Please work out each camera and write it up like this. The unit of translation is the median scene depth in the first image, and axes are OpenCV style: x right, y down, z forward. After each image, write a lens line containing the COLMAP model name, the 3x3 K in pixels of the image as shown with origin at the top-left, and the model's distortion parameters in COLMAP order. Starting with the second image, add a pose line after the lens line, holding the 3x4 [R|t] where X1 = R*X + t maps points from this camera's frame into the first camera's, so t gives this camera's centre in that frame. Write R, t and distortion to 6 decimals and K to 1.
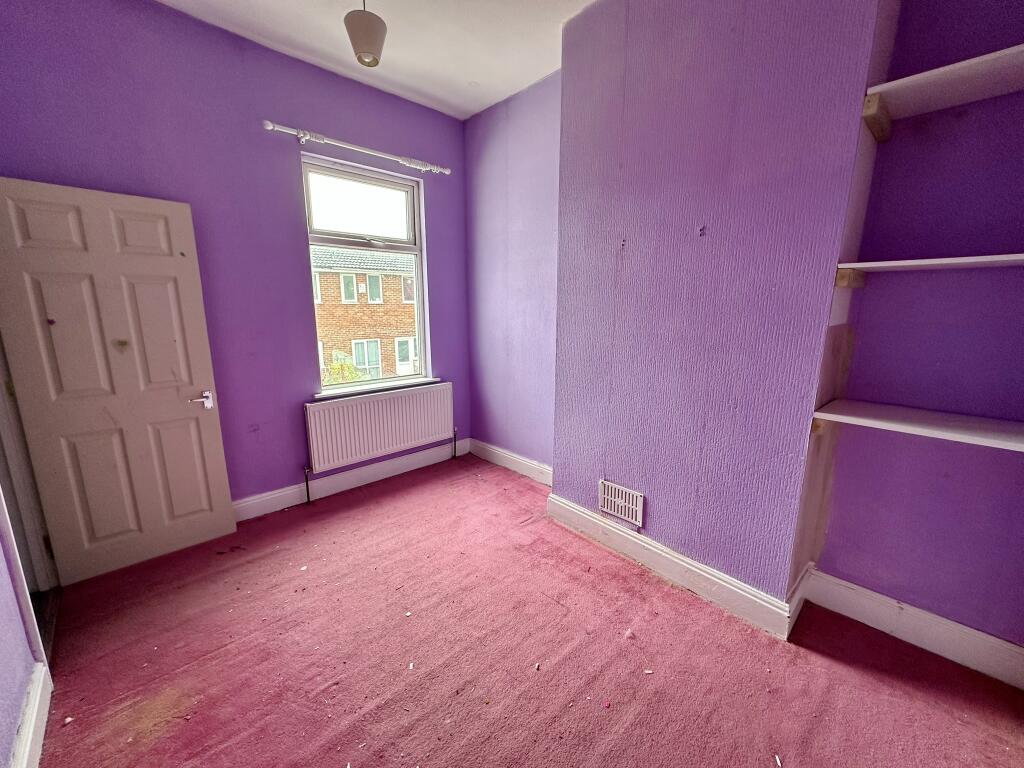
lens RADIAL K [[407.4, 0, 512.3], [0, 407.4, 384.1], [0, 0, 1]] dist [-0.003343, -0.000610]
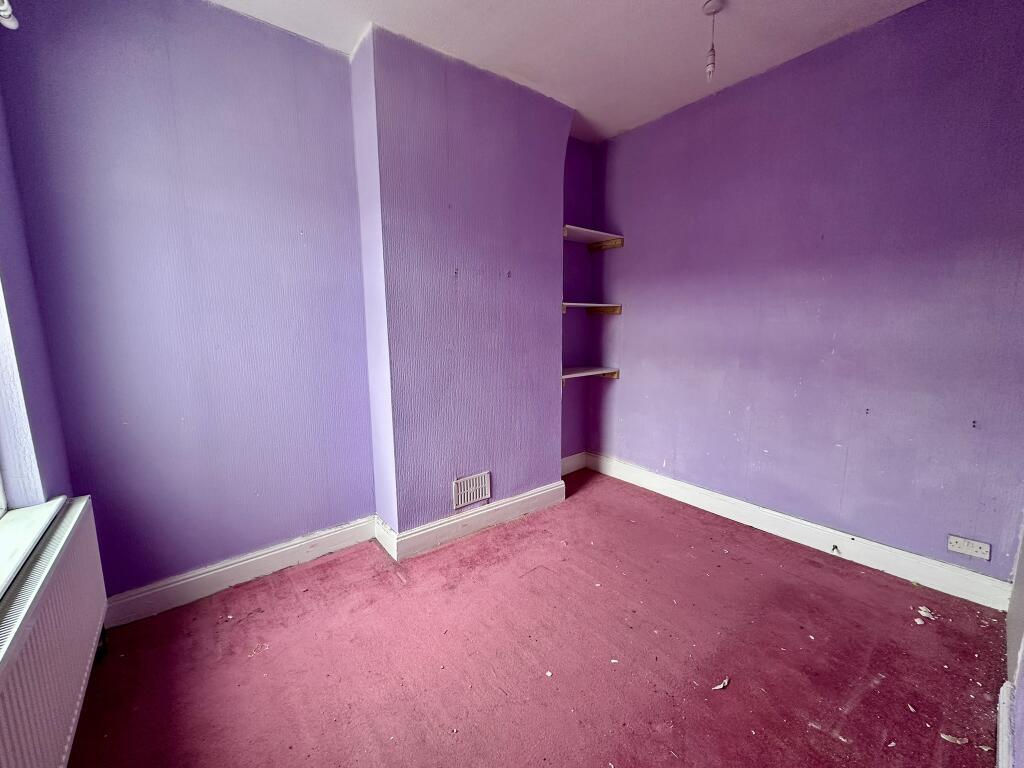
lens RADIAL K [[407.4, 0, 510.9], [0, 407.4, 382.7], [0, 0, 1]] dist [-0.003343, -0.000610]
pose [[0.076537, -0.144776, 0.986500, -0.861706], [0.204078, 0.970730, 0.126628, -0.139012], [-0.975958, 0.191631, 0.103843, 0.726679]]
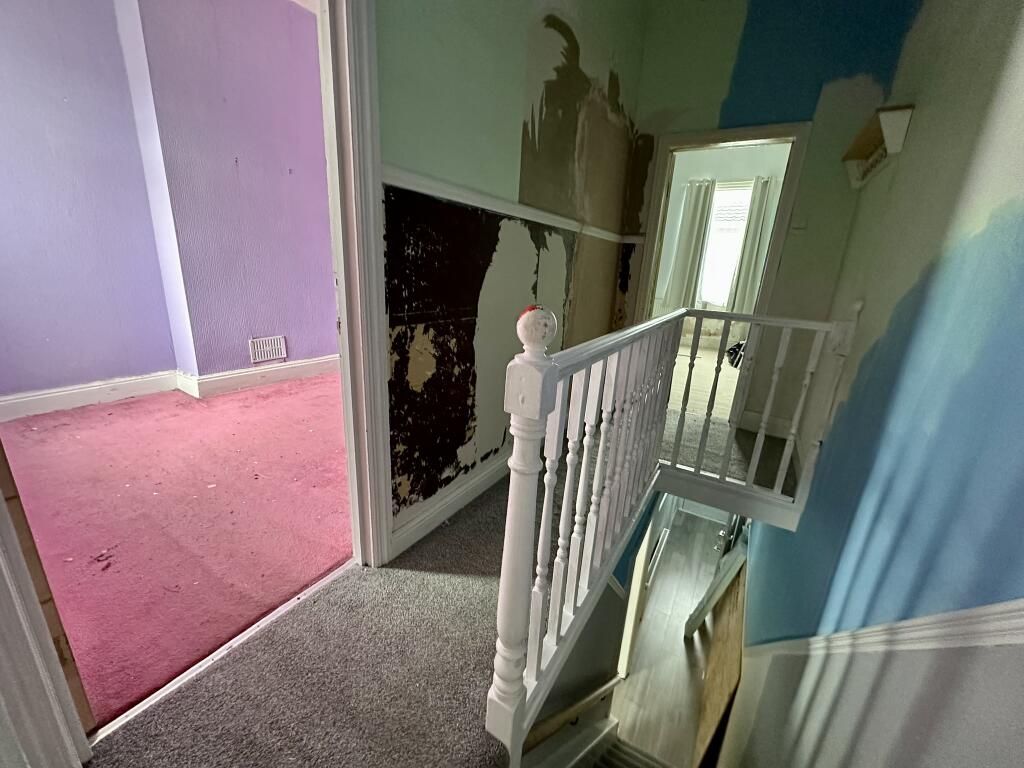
lens RADIAL K [[407.4, 0, 509.0], [0, 407.4, 383.2], [0, 0, 1]] dist [-0.003343, -0.000610]
pose [[-0.258669, -0.283338, 0.923477, -1.389676], [0.134353, 0.936169, 0.324865, 0.046091], [-0.956577, 0.208104, -0.204091, 0.504769]]
